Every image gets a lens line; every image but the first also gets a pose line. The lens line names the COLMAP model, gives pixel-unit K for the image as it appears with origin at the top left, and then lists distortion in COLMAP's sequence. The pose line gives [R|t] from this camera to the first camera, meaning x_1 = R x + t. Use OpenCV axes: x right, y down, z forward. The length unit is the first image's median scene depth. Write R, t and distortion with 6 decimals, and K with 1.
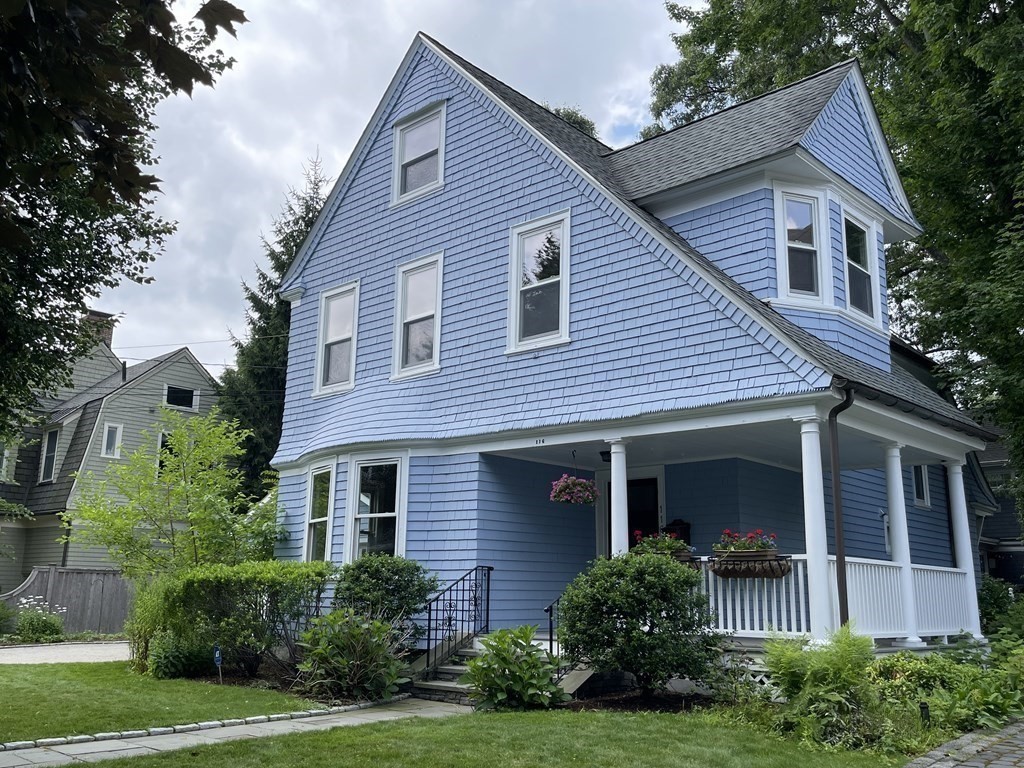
lens RADIAL K [[921.5, 0, 512.8], [0, 921.5, 394.2], [0, 0, 1]] dist [0.086994, -0.069903]
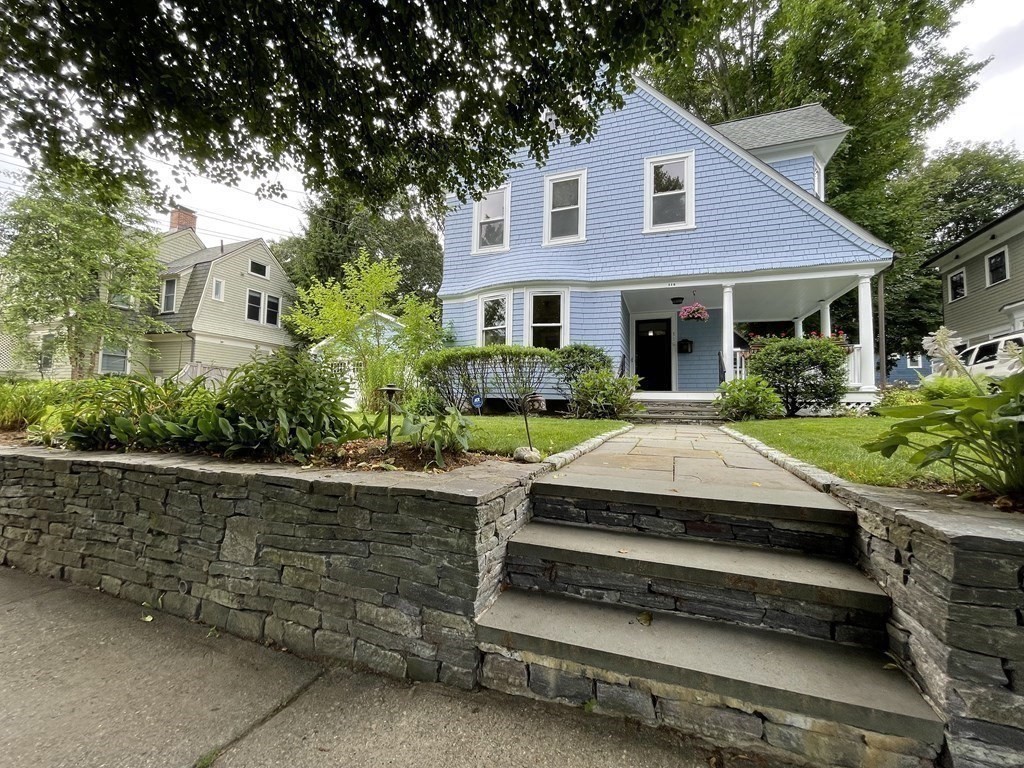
lens RADIAL K [[416.7, 0, 501.5], [0, 416.7, 385.7], [0, 0, 1]] dist [-0.003915, -0.000227]
pose [[0.927649, 0.025845, 0.372558, -0.547391], [-0.086046, 0.985553, 0.145880, 0.149155], [-0.363406, -0.167382, 0.916471, 0.347354]]
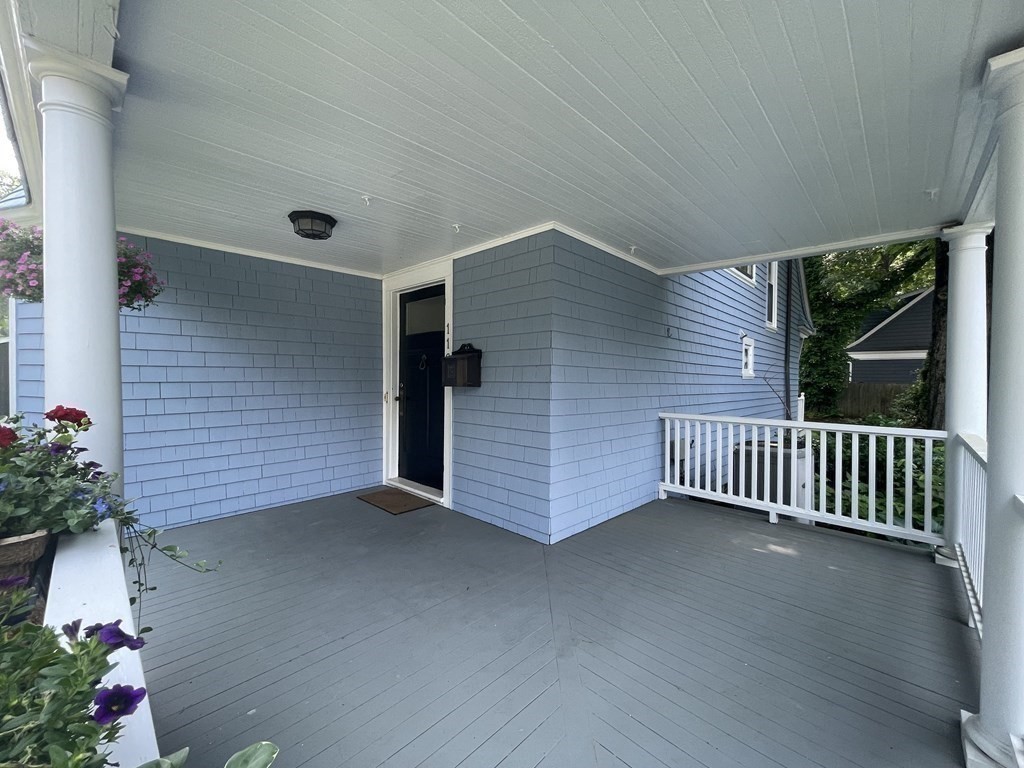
lens RADIAL K [[416.7, 0, 515.9], [0, 416.7, 389.3], [0, 0, 1]] dist [-0.003915, -0.000227]
pose [[0.999947, -0.010196, 0.001431, 0.229356], [0.009587, 0.972727, 0.231755, 0.108569], [-0.003755, -0.231729, 0.972773, 0.777371]]
